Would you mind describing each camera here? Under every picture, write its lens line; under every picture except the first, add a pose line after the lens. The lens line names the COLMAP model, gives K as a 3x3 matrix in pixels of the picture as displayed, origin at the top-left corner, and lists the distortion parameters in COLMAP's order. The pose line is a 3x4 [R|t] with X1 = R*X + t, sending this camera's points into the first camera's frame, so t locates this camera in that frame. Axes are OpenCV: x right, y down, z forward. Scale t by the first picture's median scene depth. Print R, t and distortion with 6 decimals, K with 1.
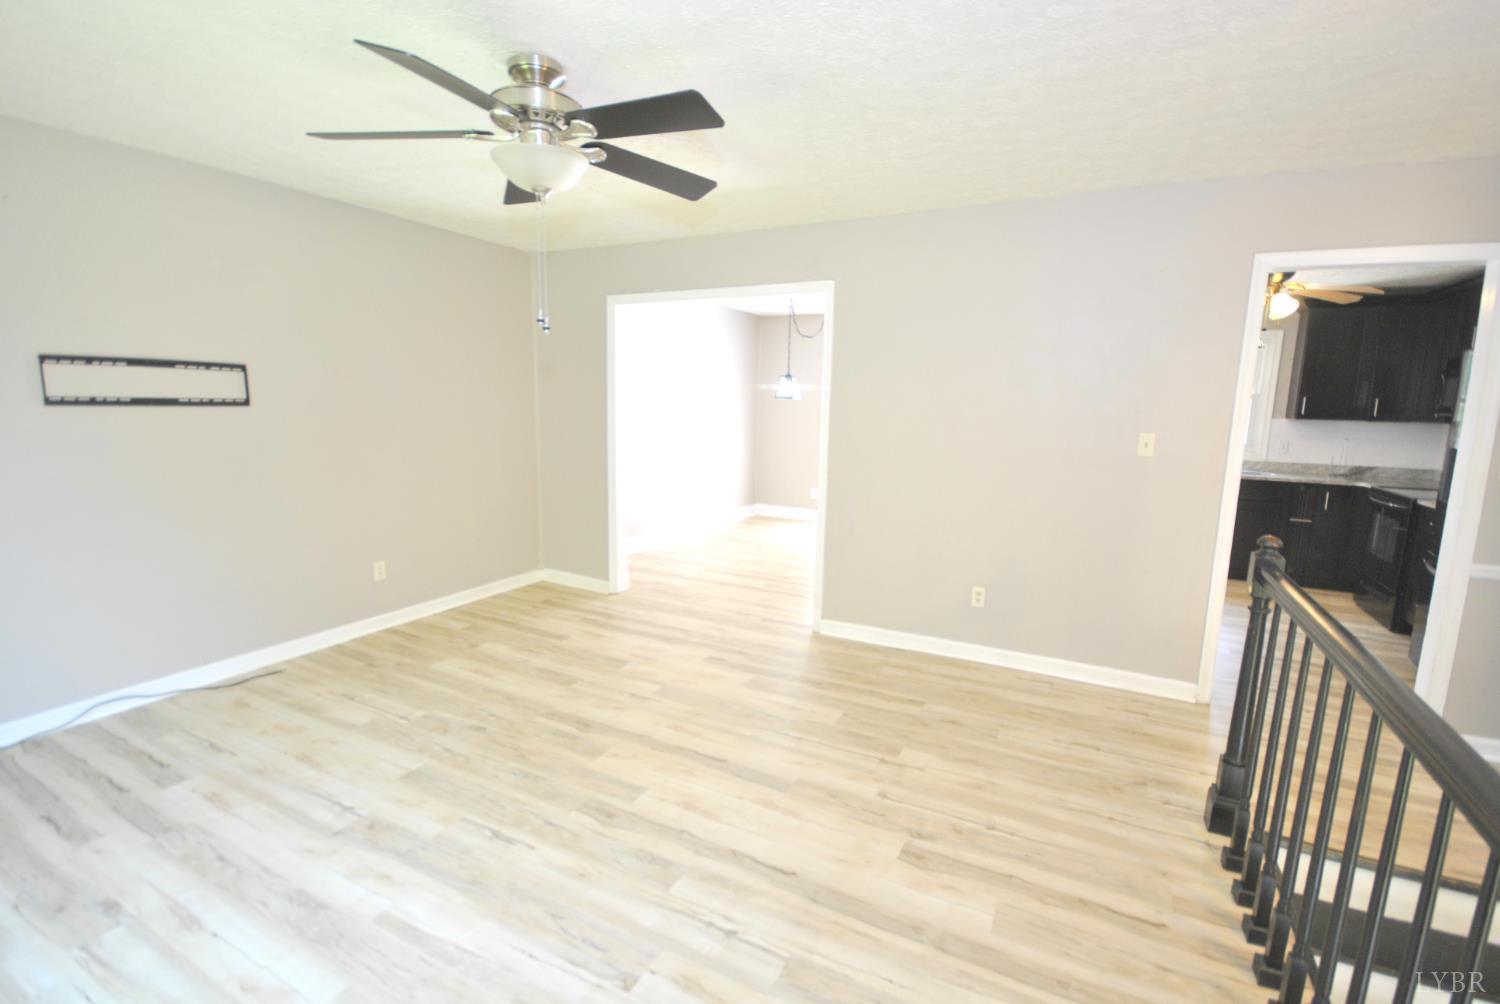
lens RADIAL K [[656.1, 0, 761.7], [0, 656.1, 506.7], [0, 0, 1]] dist [0.003214, -0.007729]
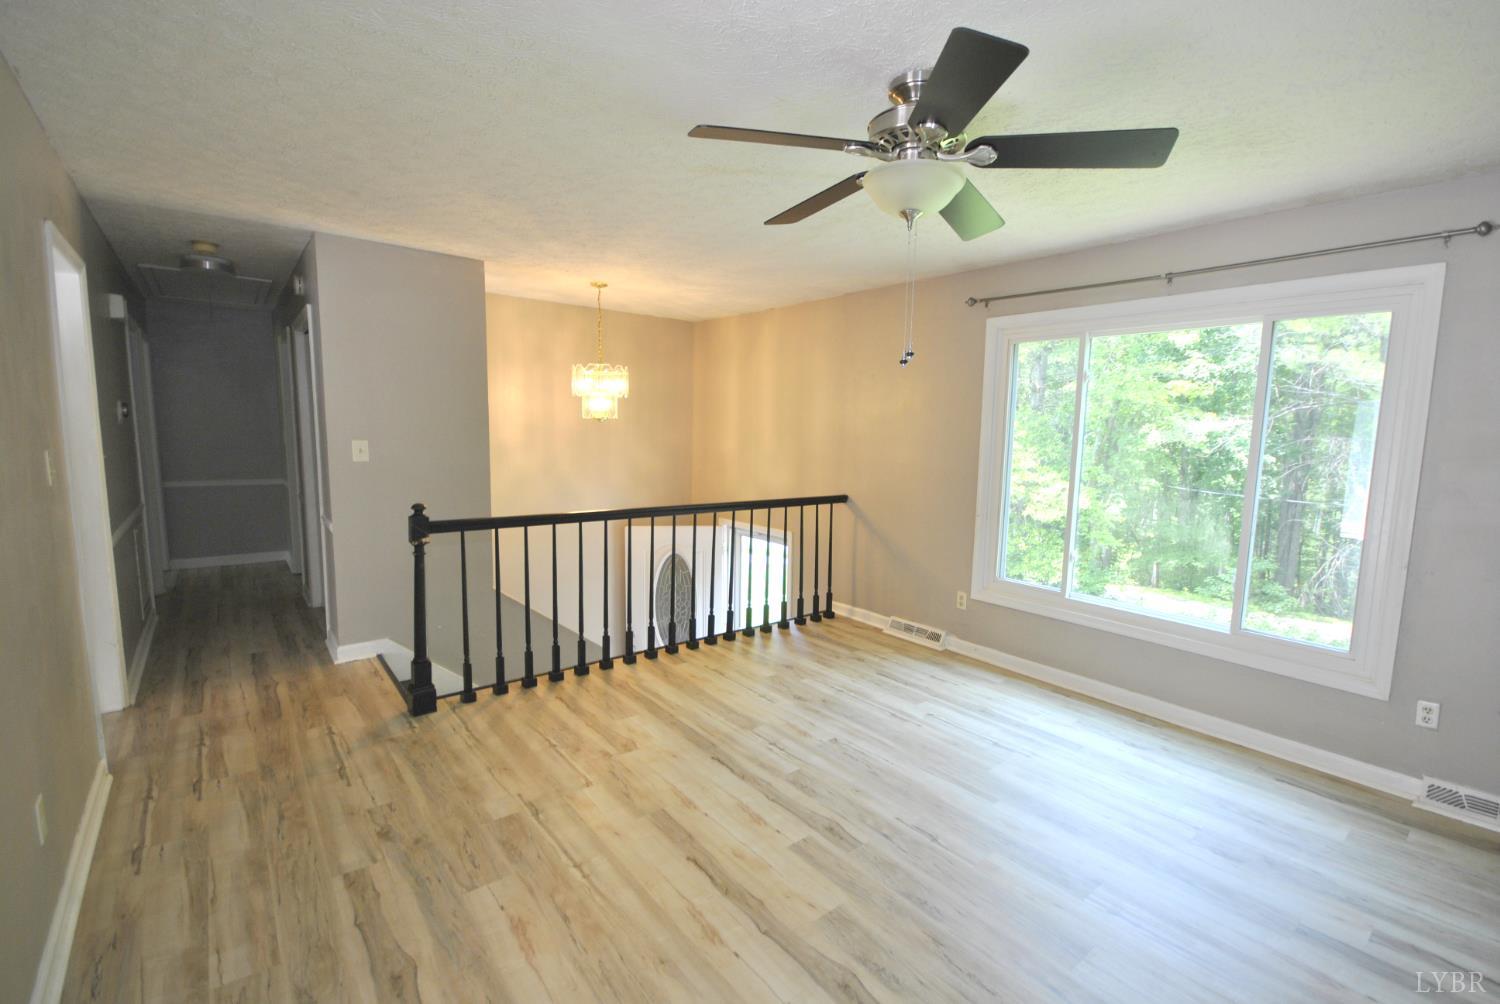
lens RADIAL K [[656.1, 0, 765.1], [0, 656.1, 508.3], [0, 0, 1]] dist [0.003214, -0.007729]
pose [[-0.914403, -0.094026, 0.393735, -0.413232], [0.020623, 0.960567, 0.277283, -0.261254], [-0.404281, 0.261669, -0.876406, 1.507031]]
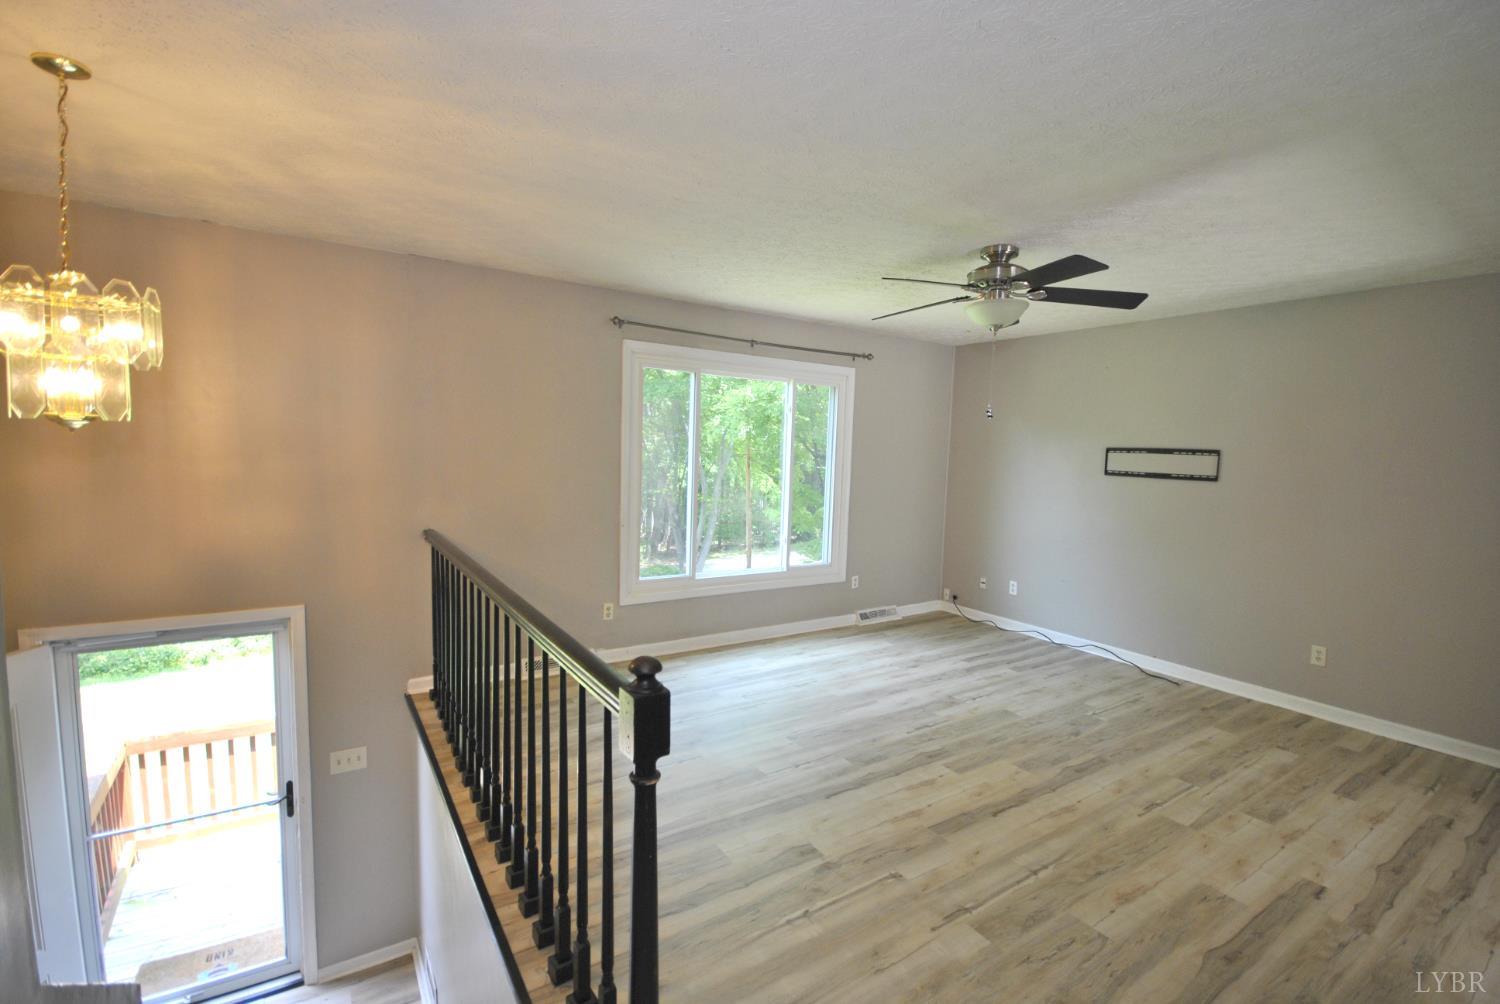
lens RADIAL K [[656.1, 0, 763.9], [0, 656.1, 505.4], [0, 0, 1]] dist [0.003214, -0.007729]
pose [[-0.490967, 0.033952, -0.870517, 0.941013], [-0.182834, 0.972971, 0.141065, -0.150196], [0.851777, 0.228418, -0.471489, 1.017402]]
